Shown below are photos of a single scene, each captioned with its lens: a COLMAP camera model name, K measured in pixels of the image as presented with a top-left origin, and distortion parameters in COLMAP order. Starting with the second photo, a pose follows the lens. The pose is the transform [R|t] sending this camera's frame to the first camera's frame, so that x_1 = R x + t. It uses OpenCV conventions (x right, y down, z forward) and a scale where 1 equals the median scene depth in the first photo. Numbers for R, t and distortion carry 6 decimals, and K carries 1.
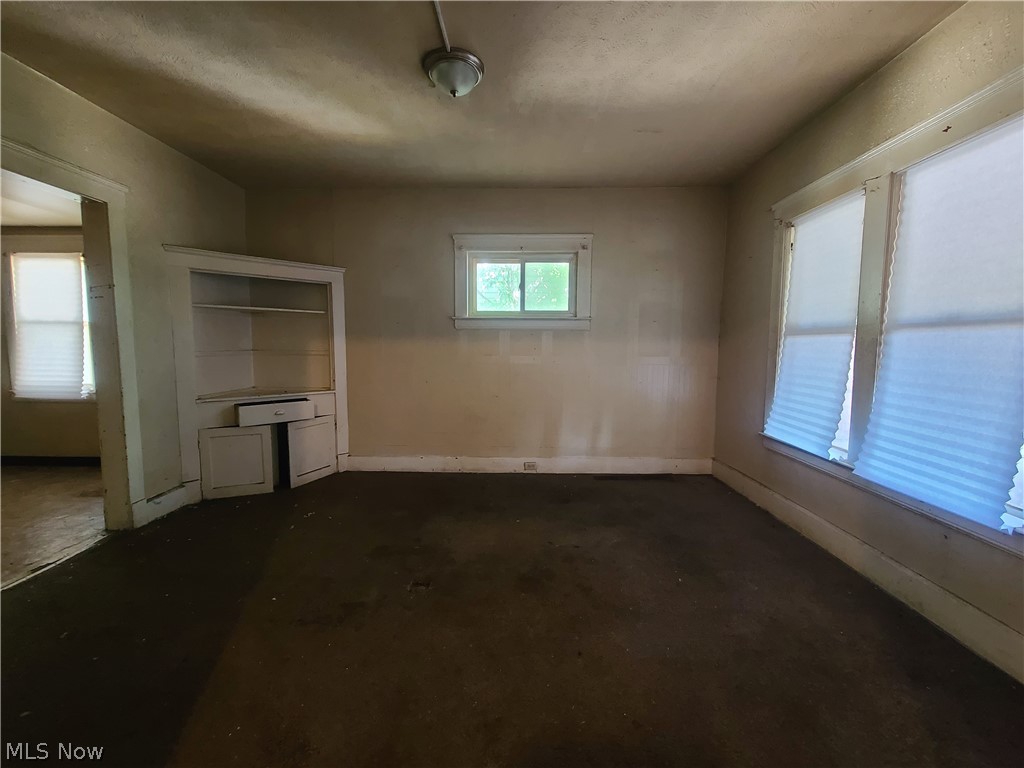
lens RADIAL K [[420.3, 0, 521.5], [0, 420.3, 383.6], [0, 0, 1]] dist [0.000096, -0.001695]
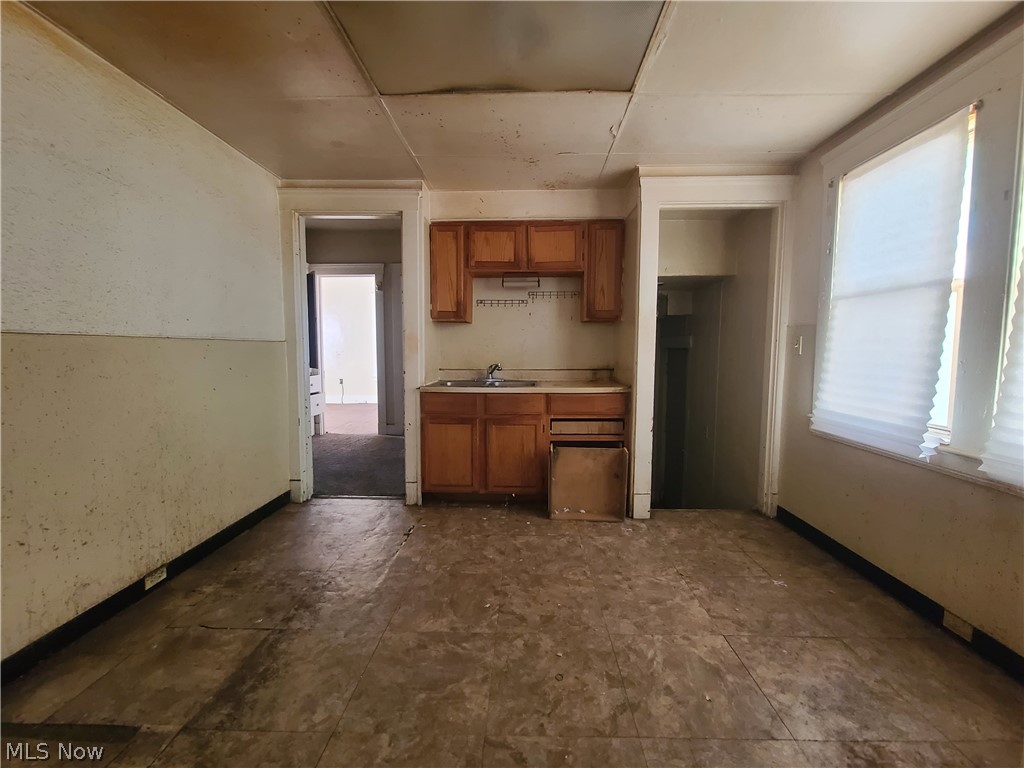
lens RADIAL K [[420.3, 0, 519.5], [0, 420.3, 379.2], [0, 0, 1]] dist [0.000096, -0.001695]
pose [[-0.009350, 0.064891, -0.997849, -0.631010], [-0.092900, 0.993520, 0.065480, -0.036780], [0.995632, 0.093313, -0.003261, 0.594853]]
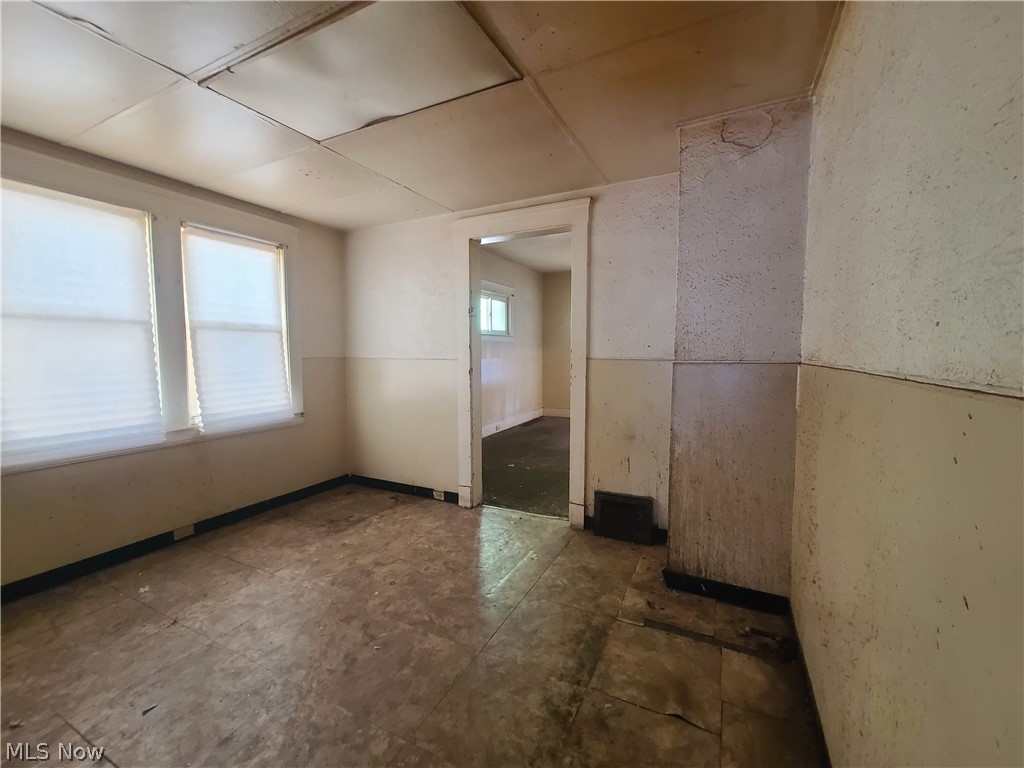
lens RADIAL K [[420.3, 0, 516.6], [0, 420.3, 382.7], [0, 0, 1]] dist [0.000096, -0.001695]
pose [[0.435366, -0.075973, 0.897042, -1.401105], [0.085803, 0.995398, 0.042660, -0.035595], [-0.896155, 0.058396, 0.439882, 0.235646]]
